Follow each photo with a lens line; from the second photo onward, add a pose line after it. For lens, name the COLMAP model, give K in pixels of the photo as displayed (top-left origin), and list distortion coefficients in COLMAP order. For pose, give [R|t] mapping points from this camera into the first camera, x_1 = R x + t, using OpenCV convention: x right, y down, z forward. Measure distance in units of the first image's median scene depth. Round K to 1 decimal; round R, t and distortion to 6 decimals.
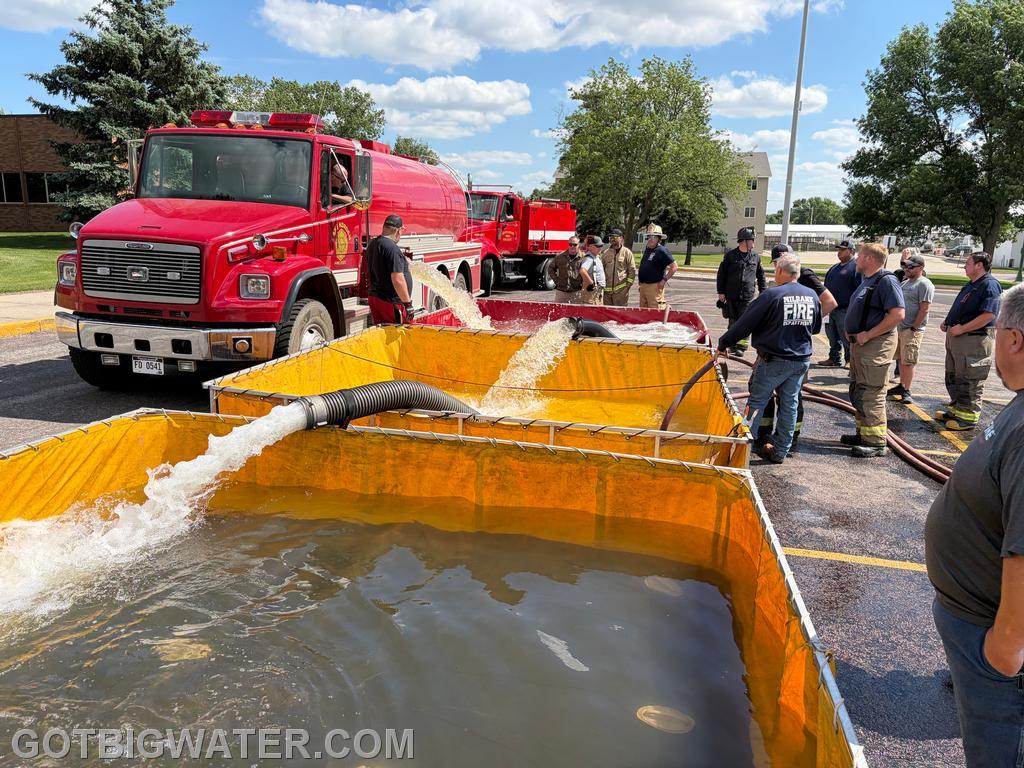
lens RADIAL K [[765.1, 0, 510.8], [0, 765.1, 385.0], [0, 0, 1]] dist [0.045184, -0.039176]
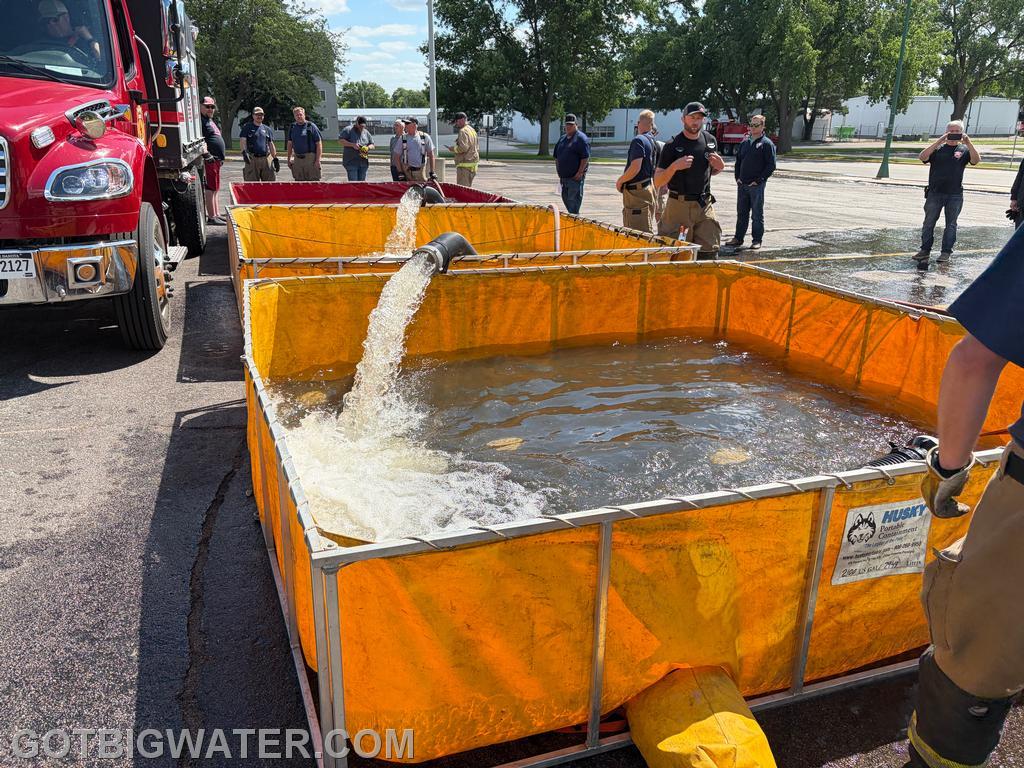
lens RADIAL K [[765.1, 0, 514.2], [0, 765.1, 369.6], [0, 0, 1]] dist [0.045184, -0.039176]
pose [[0.850662, -0.181655, 0.493331, -0.371342], [0.121290, 0.980903, 0.152045, 0.017747], [-0.511529, -0.069503, 0.856450, -0.032970]]
